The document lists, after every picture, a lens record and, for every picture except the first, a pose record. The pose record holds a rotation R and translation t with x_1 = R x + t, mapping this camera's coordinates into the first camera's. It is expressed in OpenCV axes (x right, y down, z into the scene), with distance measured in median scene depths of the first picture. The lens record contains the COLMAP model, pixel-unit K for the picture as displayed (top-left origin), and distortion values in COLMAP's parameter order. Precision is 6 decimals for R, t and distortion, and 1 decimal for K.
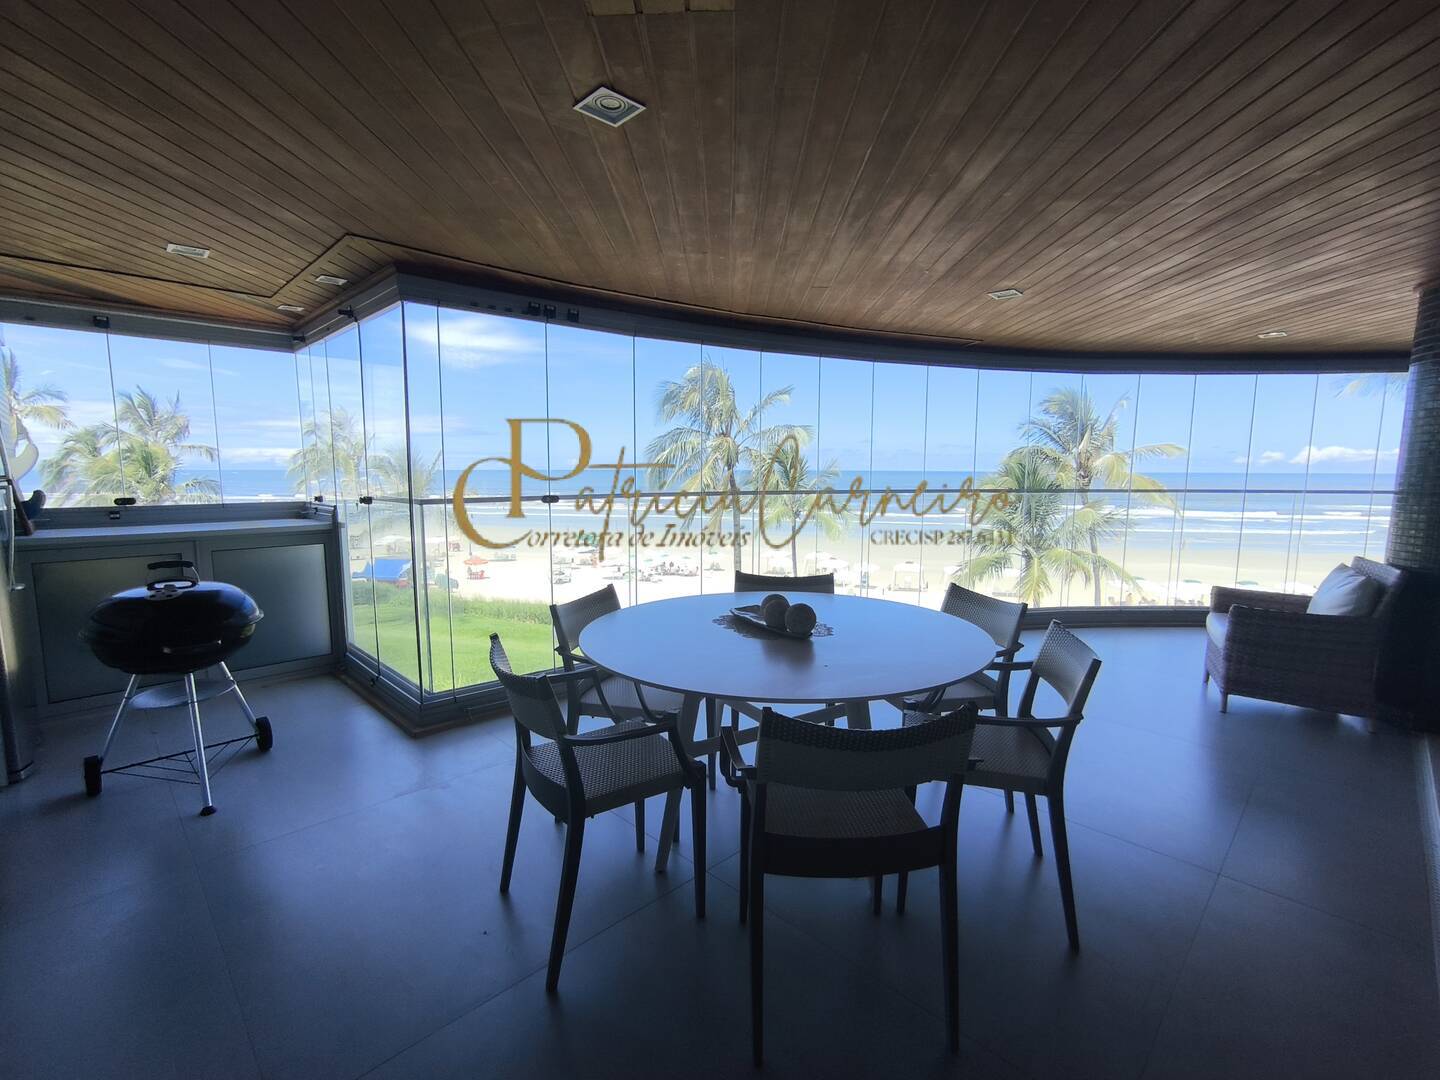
lens RADIAL K [[654.6, 0, 719.2], [0, 654.6, 545.2], [0, 0, 1]] dist [-0.001577, -0.000005]
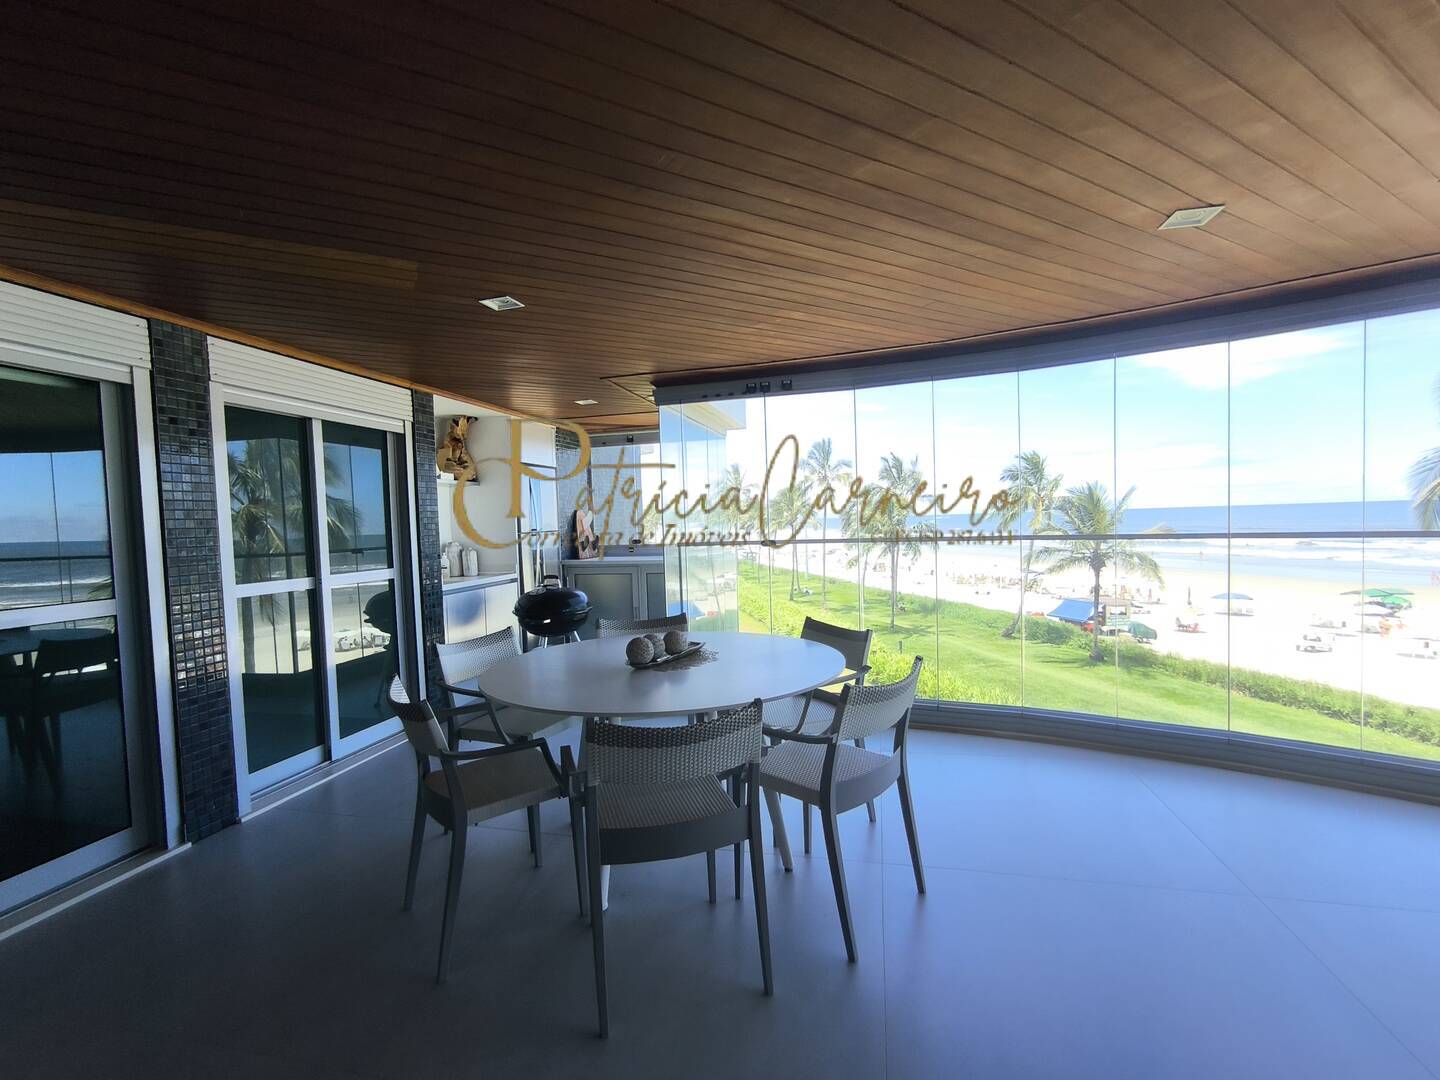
lens RADIAL K [[654.6, 0, 719.2], [0, 654.6, 545.2], [0, 0, 1]] dist [-0.001577, -0.000005]
pose [[0.534803, 0.014662, -0.844849, 0.688546], [-0.065924, 0.997526, -0.024420, -0.032157], [0.842401, 0.068756, 0.534447, 0.298642]]
